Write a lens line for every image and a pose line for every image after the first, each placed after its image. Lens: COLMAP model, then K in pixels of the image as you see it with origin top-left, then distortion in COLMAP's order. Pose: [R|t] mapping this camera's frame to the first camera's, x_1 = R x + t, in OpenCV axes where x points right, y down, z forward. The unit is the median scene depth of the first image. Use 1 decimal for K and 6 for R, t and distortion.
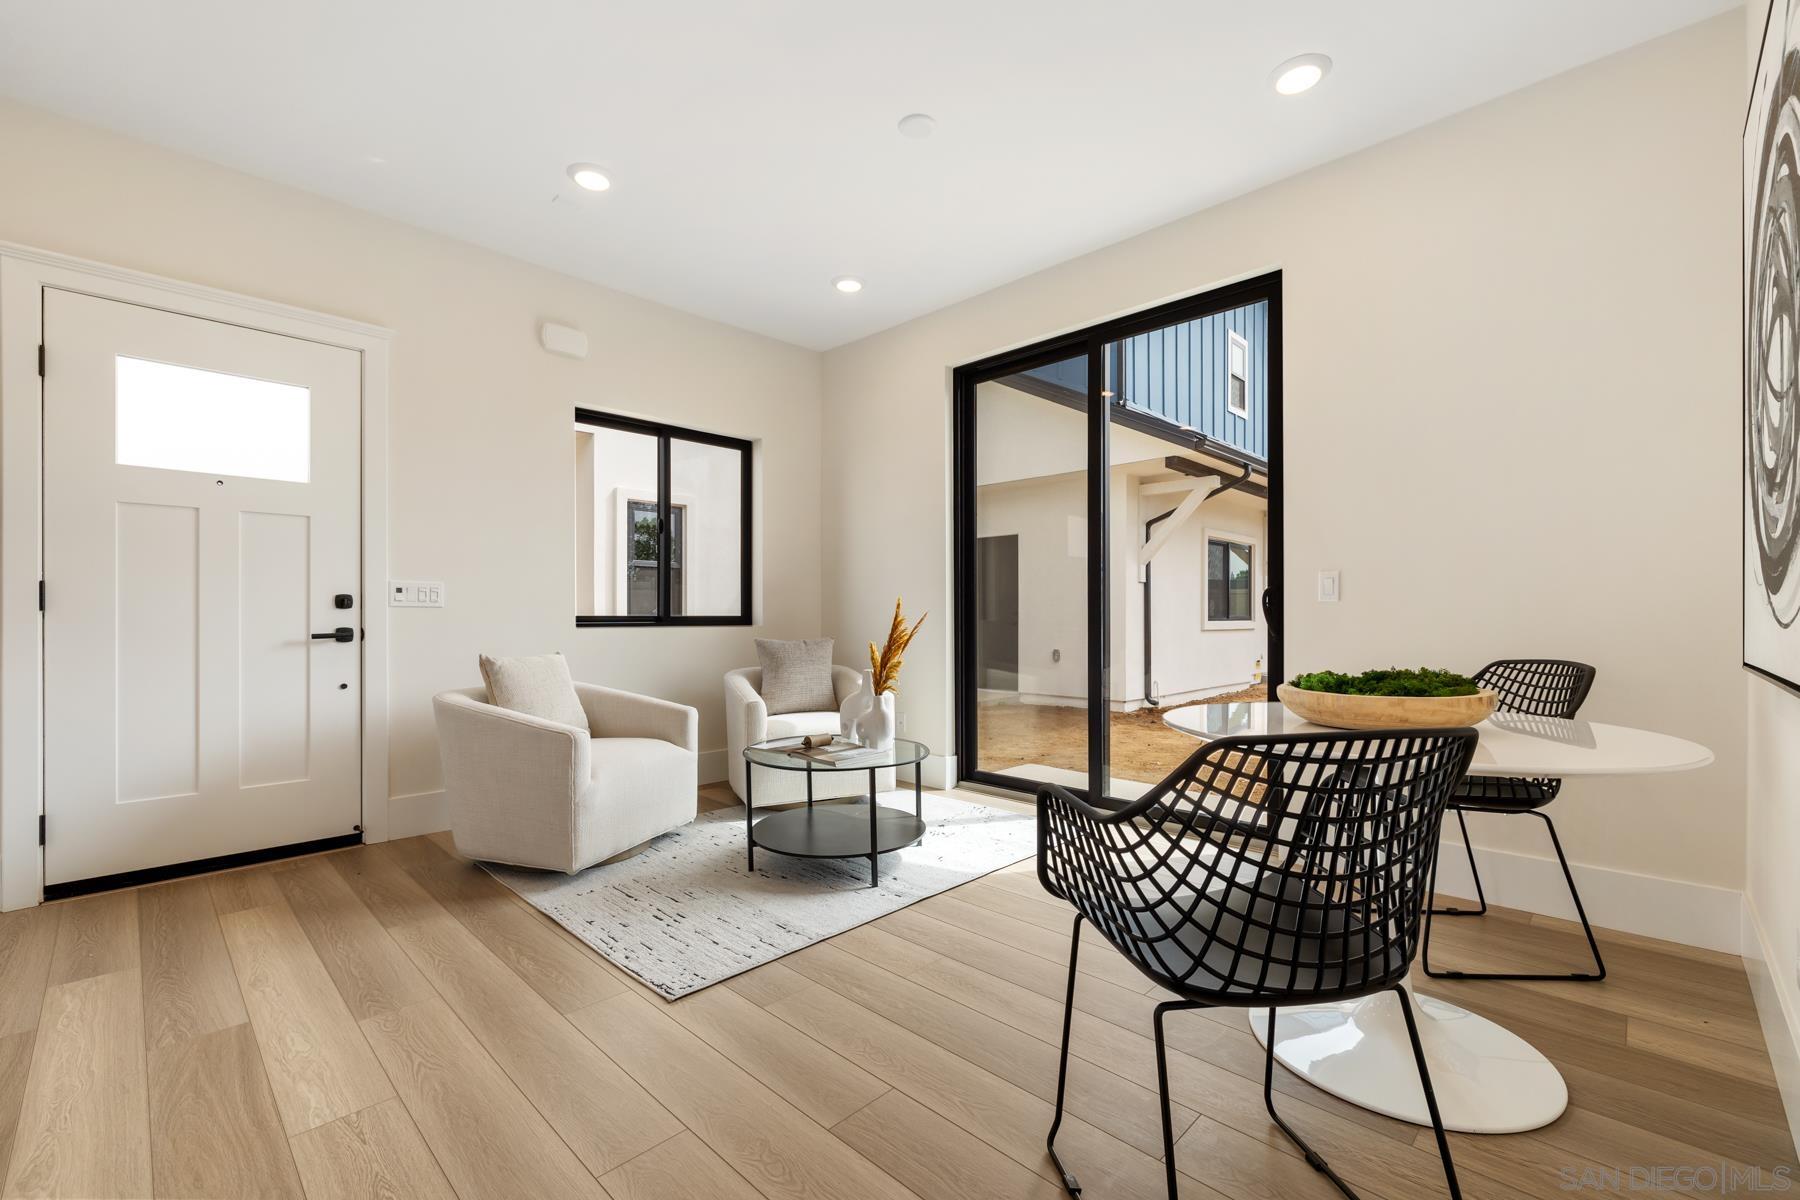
lens RADIAL K [[762.8, 0, 901.2], [0, 762.8, 617.7], [0, 0, 1]] dist [-0.001350, 0.000444]
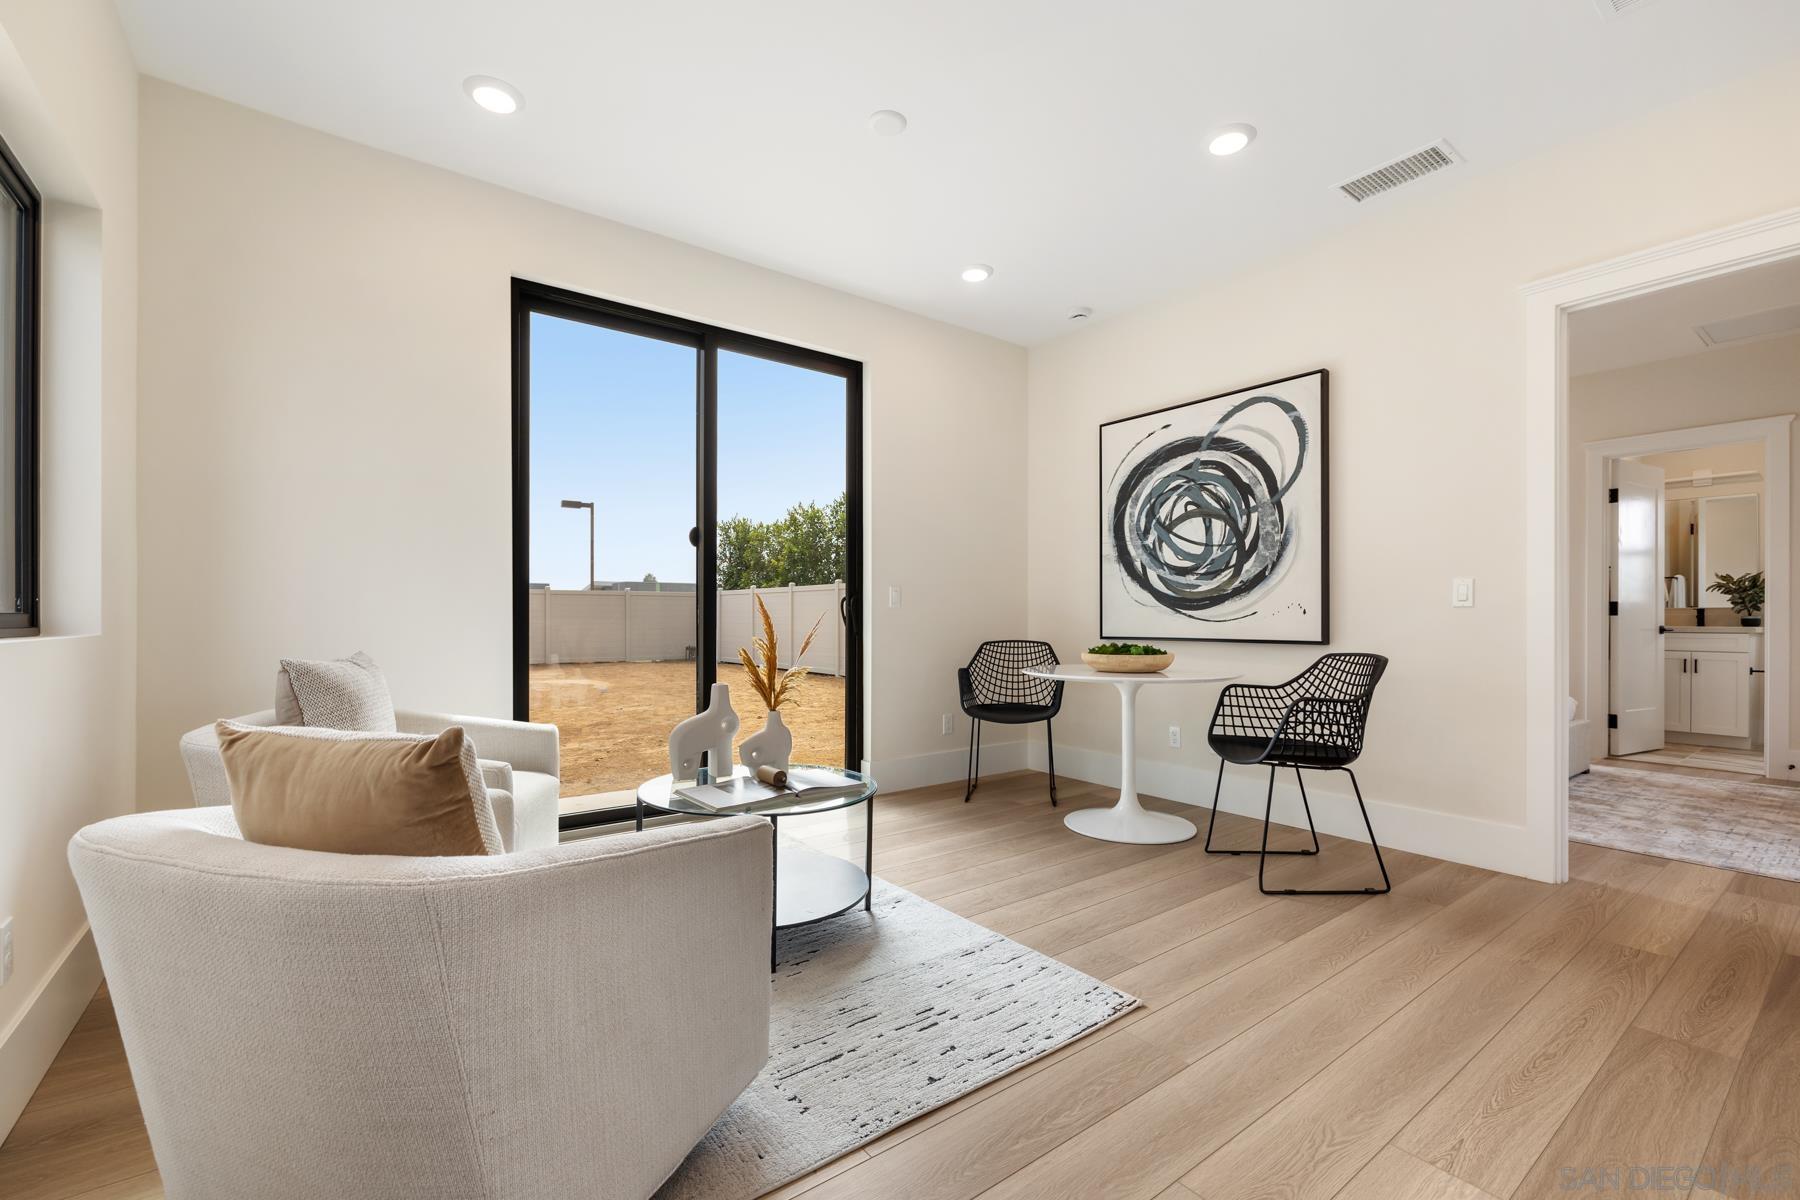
lens RADIAL K [[762.8, 0, 904.2], [0, 762.8, 617.4], [0, 0, 1]] dist [-0.001350, 0.000444]
pose [[0.147417, 0.004503, 0.989064, -1.588098], [0.001045, 0.999988, -0.004709, 0.008043], [-0.989074, 0.001727, 0.147411, 1.387863]]
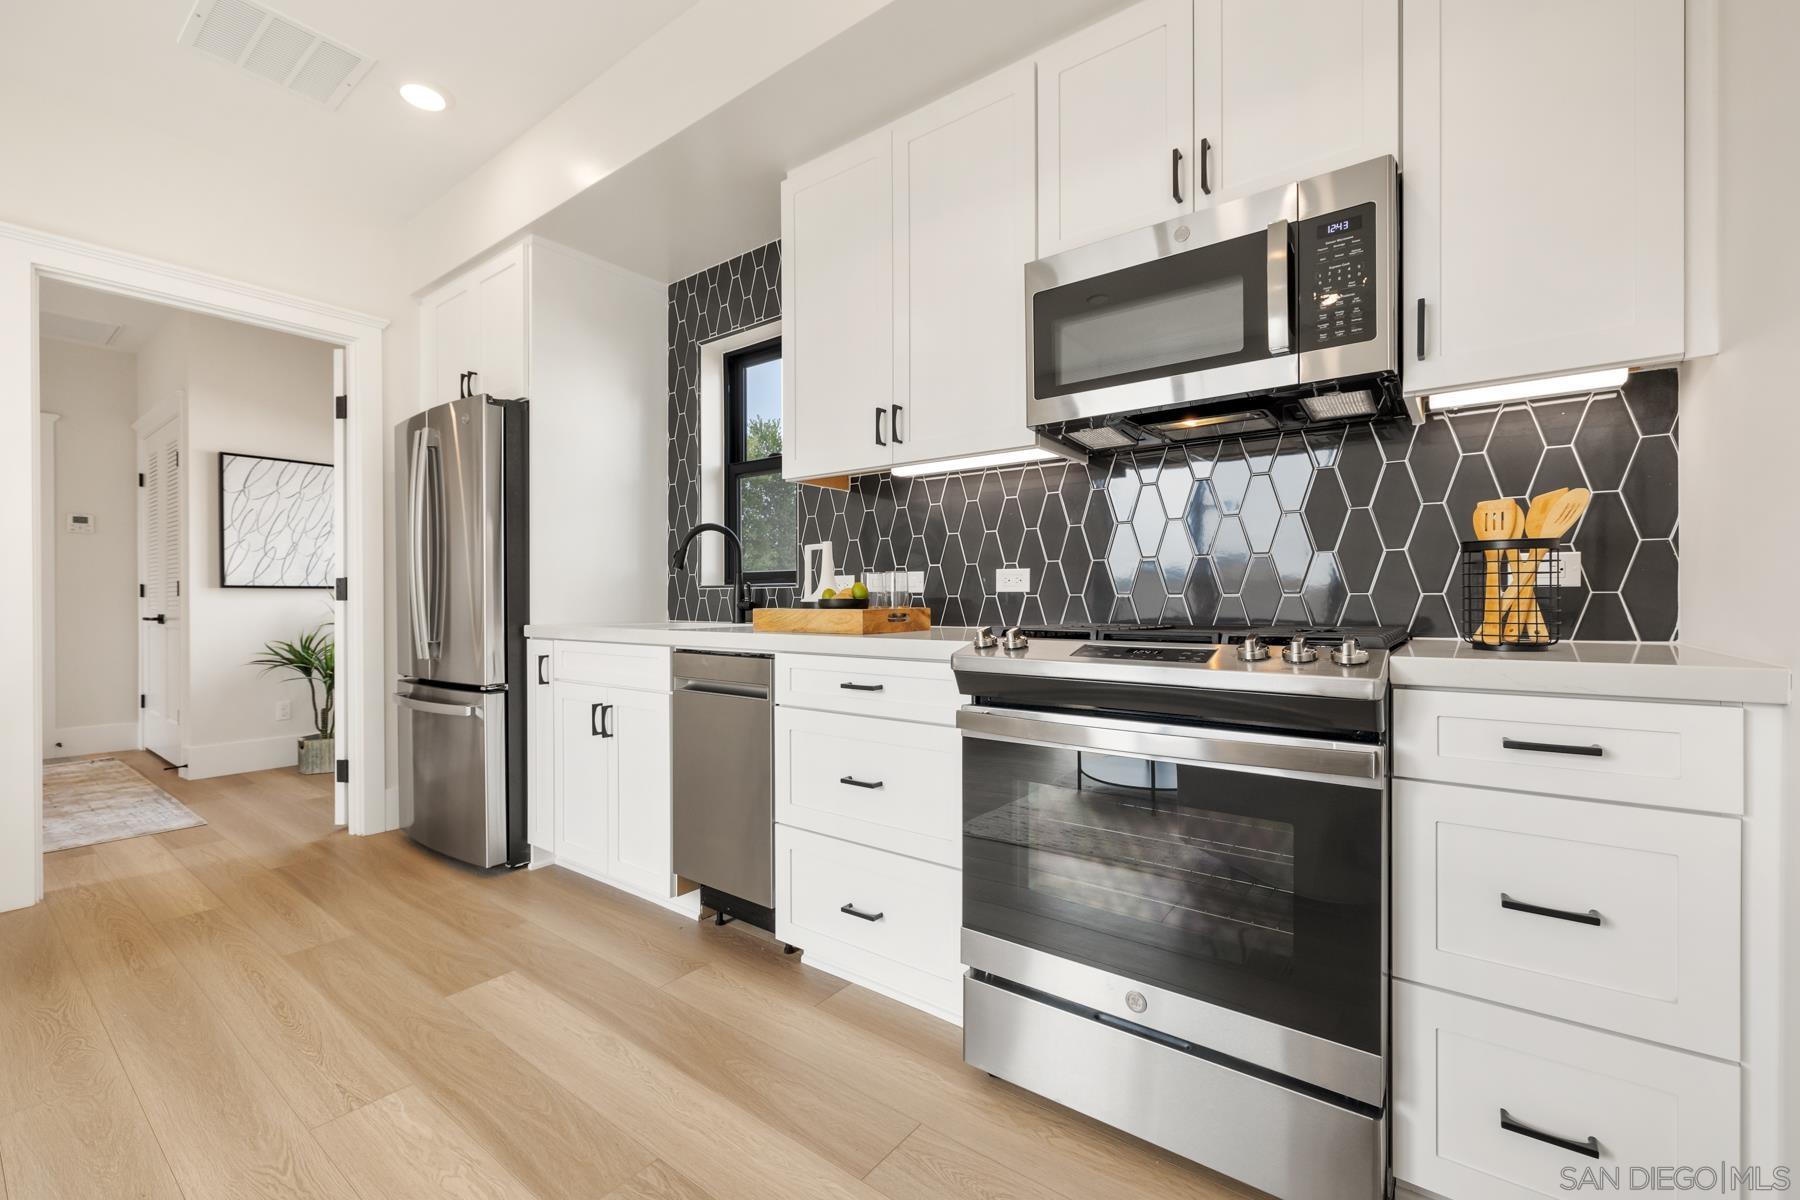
lens RADIAL K [[762.8, 0, 887.1], [0, 762.8, 595.9], [0, 0, 1]] dist [-0.001350, 0.000444]
pose [[-0.993774, 0.006742, -0.111211, -1.214626], [0.006820, 0.999977, -0.000326, -0.012339], [0.111206, -0.001082, -0.993797, 1.928733]]
